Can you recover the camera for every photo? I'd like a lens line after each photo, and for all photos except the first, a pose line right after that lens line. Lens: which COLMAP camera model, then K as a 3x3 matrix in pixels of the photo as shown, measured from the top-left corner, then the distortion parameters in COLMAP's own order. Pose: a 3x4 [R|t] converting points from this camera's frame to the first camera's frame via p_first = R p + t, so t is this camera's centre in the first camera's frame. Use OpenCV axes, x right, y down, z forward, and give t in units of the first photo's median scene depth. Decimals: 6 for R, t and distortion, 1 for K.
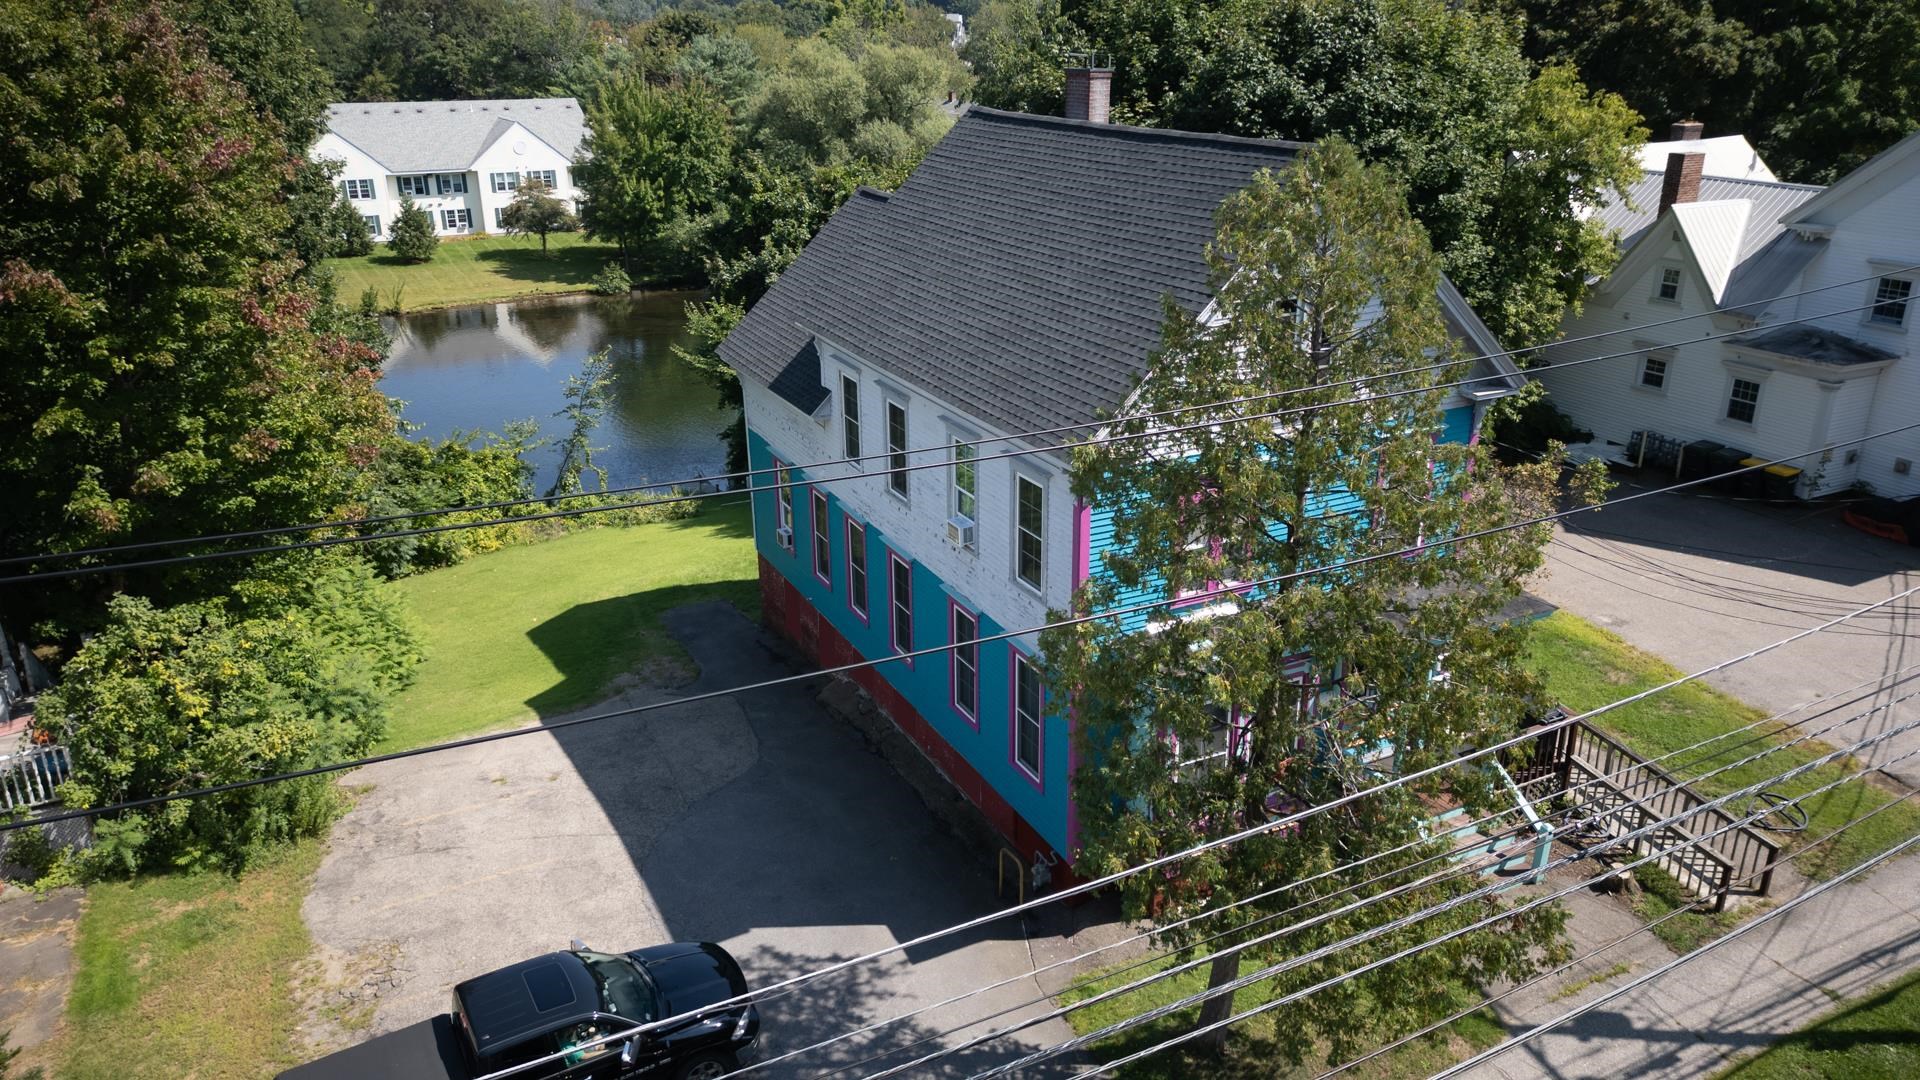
lens RADIAL K [[1349.6, 0, 964.4], [0, 1349.6, 531.5], [0, 0, 1]] dist [0.065506, -0.068883]
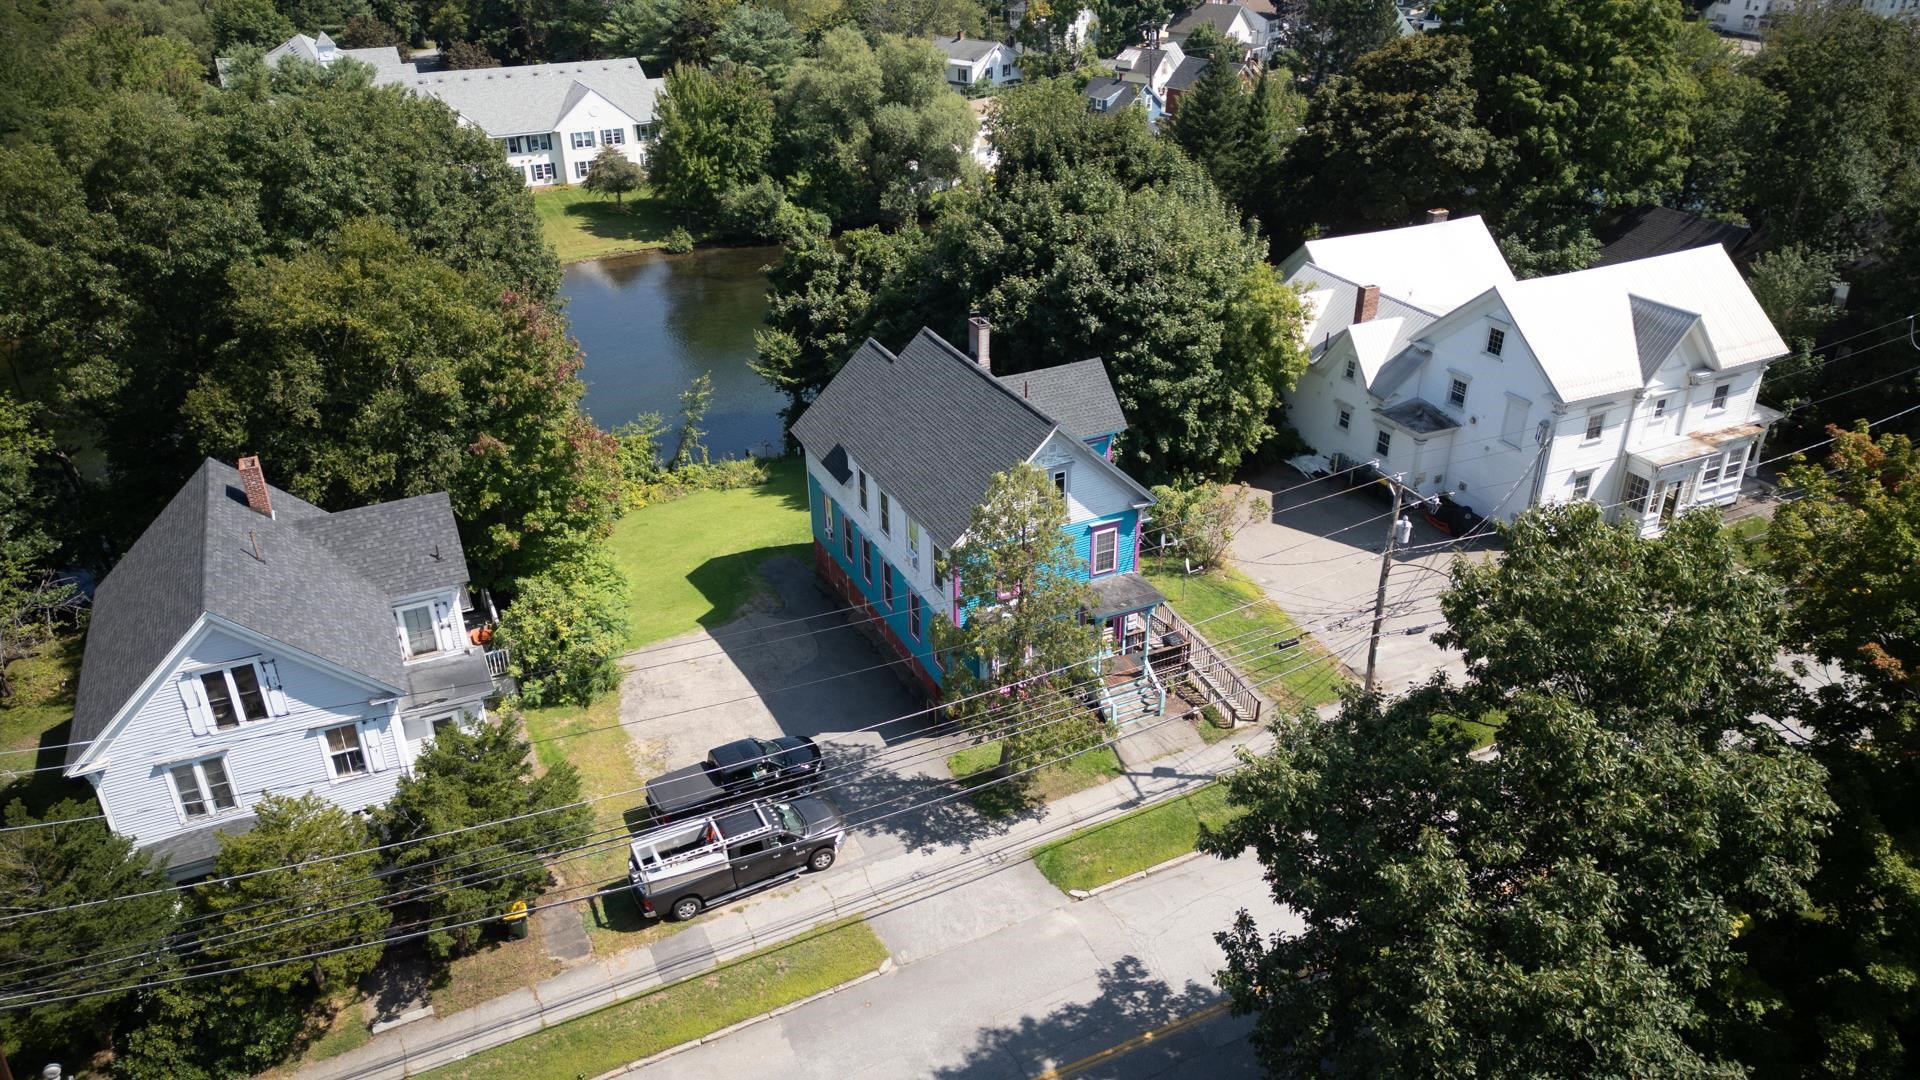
lens RADIAL K [[1325.5, 0, 966.5], [0, 1325.5, 543.7], [0, 0, 1]] dist [0.079854, -0.087692]
pose [[0.999844, 0.006247, -0.016549, 0.071496], [-0.004117, 0.992052, 0.125760, -0.173303], [0.017203, -0.125673, 0.991923, -0.666572]]
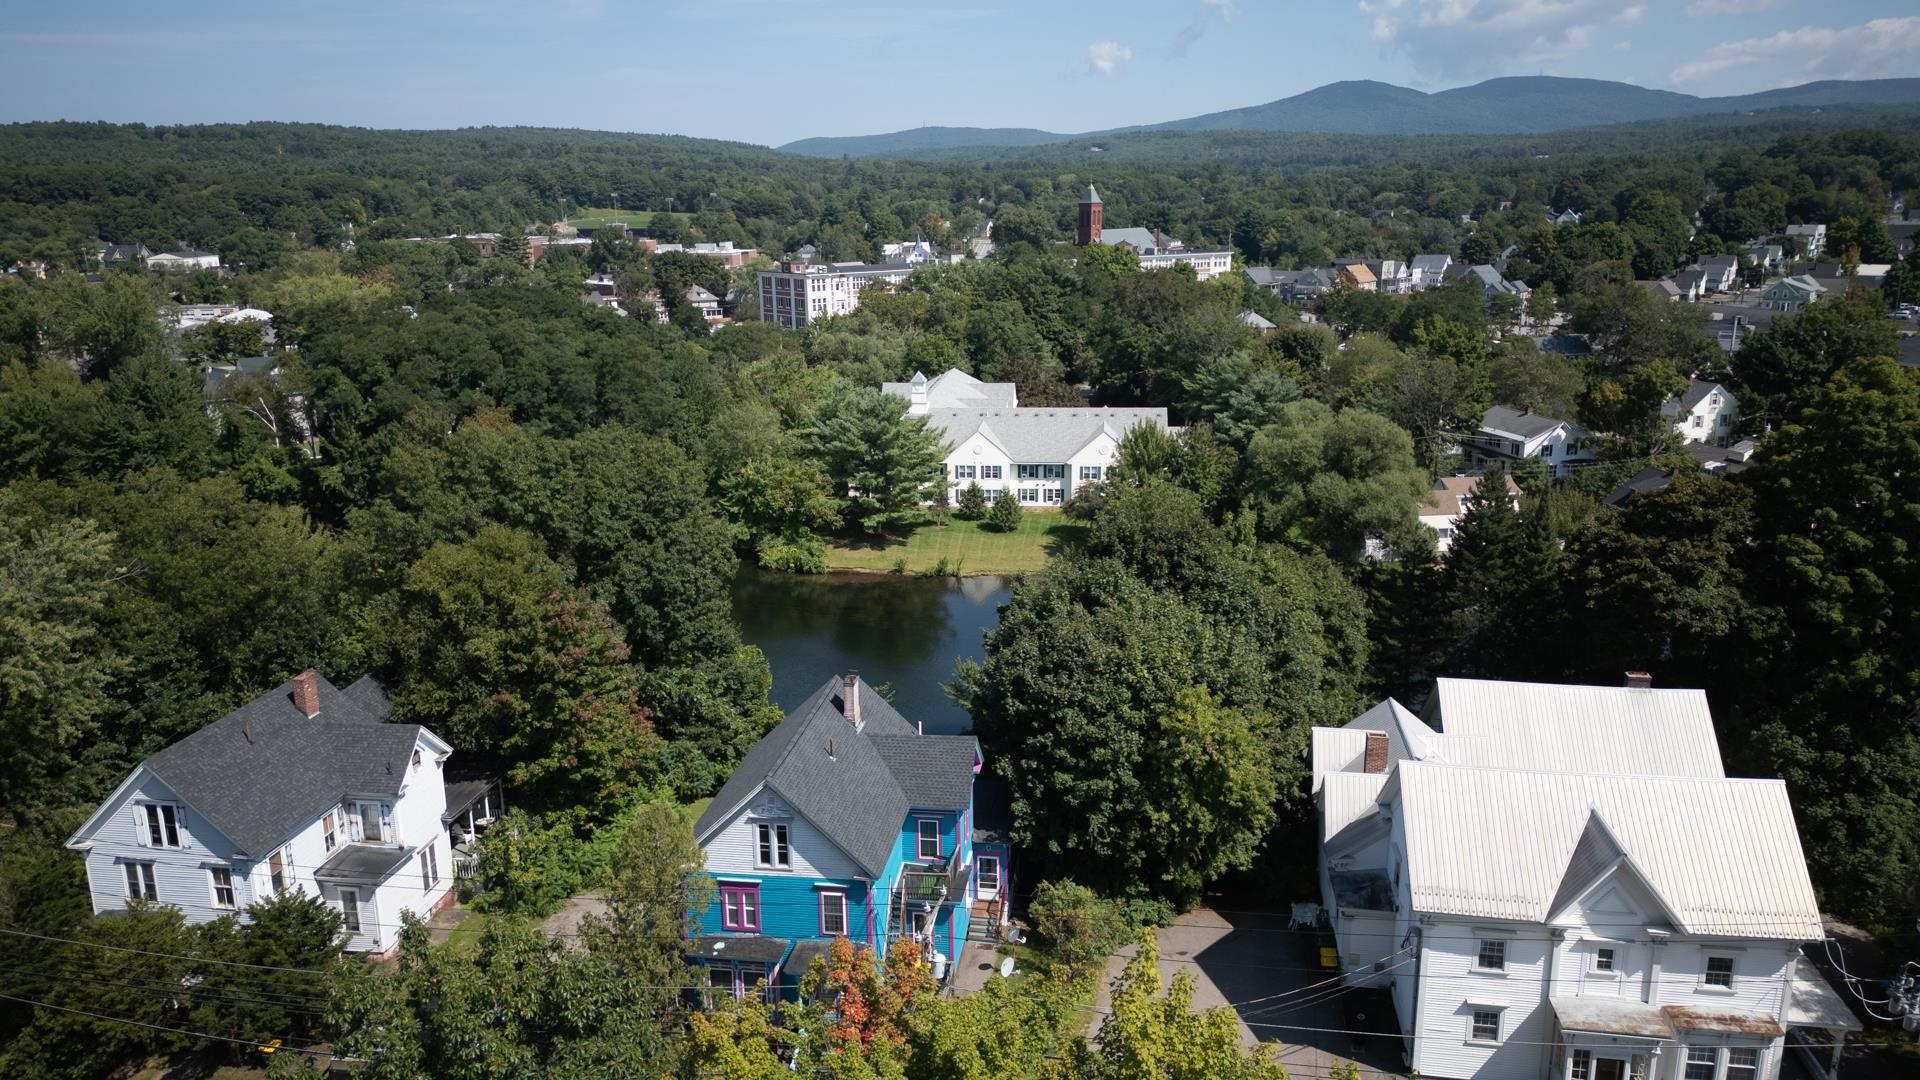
lens RADIAL K [[1325.5, 0, 966.5], [0, 1325.5, 543.7], [0, 0, 1]] dist [0.079854, -0.087692]
pose [[0.823783, 0.142722, -0.548646, 0.955379], [-0.198486, 0.979146, -0.043314, -0.336854], [0.531023, 0.144580, 0.834932, -0.520765]]
